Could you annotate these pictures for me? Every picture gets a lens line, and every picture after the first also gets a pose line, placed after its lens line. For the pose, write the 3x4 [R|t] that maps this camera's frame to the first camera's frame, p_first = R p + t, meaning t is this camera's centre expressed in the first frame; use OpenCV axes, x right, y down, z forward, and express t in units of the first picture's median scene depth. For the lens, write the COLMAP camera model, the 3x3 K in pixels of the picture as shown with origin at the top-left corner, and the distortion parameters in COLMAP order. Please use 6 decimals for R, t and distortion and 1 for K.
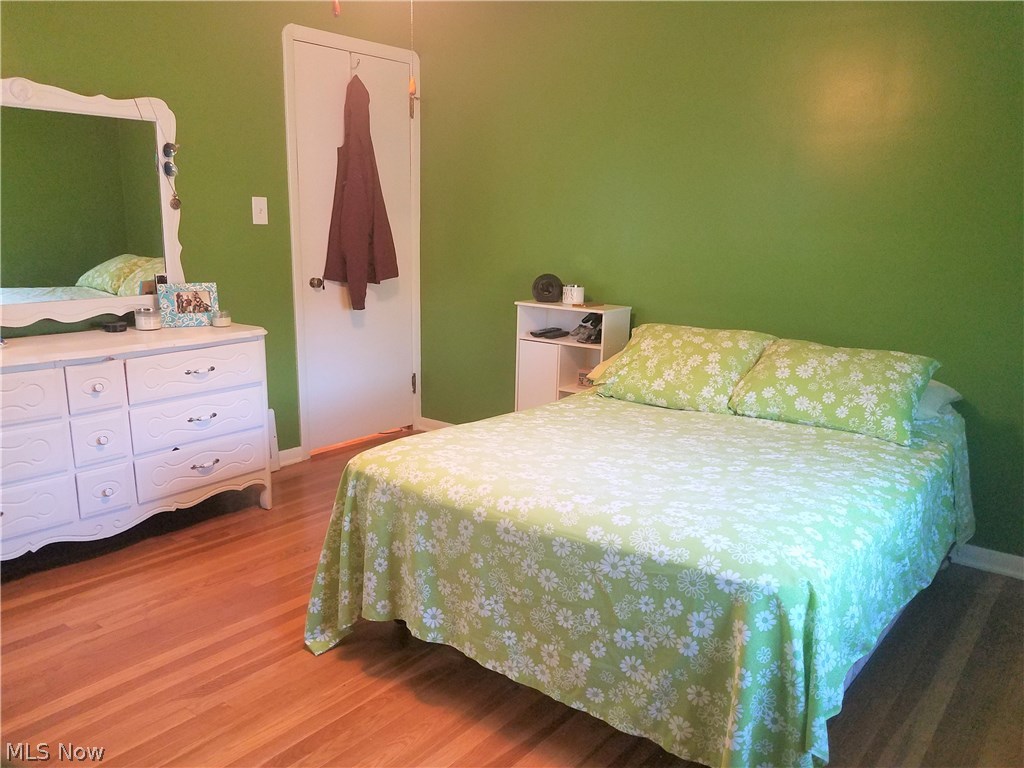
lens RADIAL K [[794.3, 0, 511.9], [0, 794.3, 402.3], [0, 0, 1]] dist [0.000161, 0.000160]
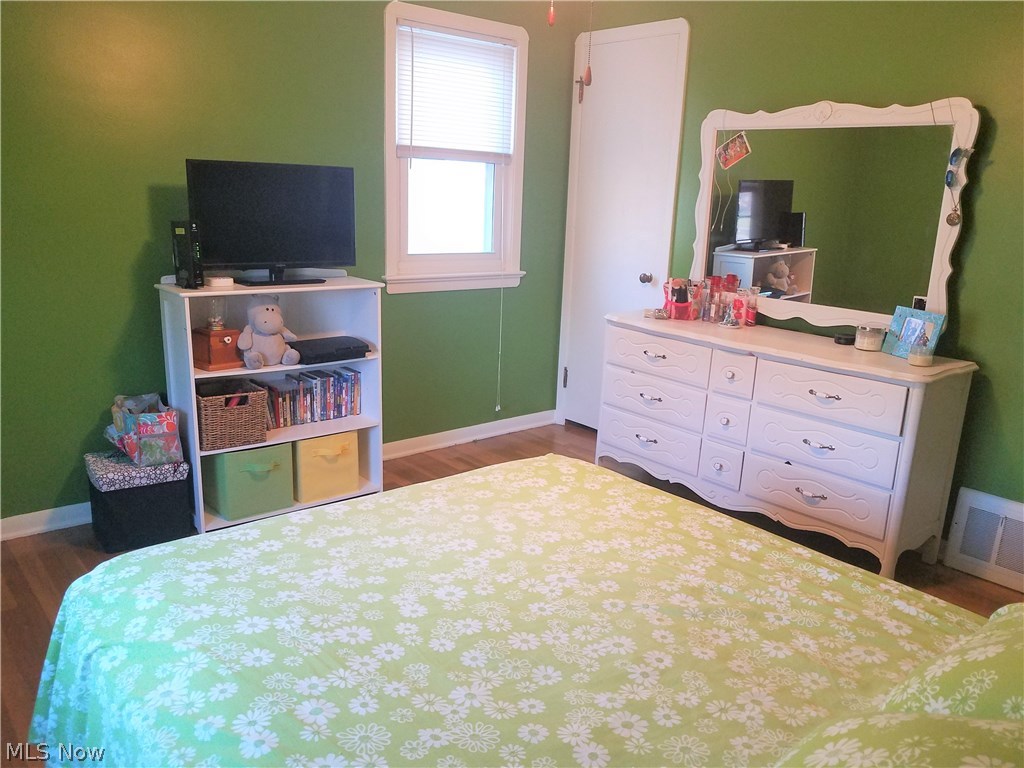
lens RADIAL K [[794.3, 0, 511.9], [0, 794.3, 402.3], [0, 0, 1]] dist [0.000161, 0.000160]
pose [[-0.189026, 0.225330, -0.955770, 0.597266], [-0.269643, 0.923992, 0.271167, -0.195802], [0.944226, 0.308974, -0.113900, 0.813004]]
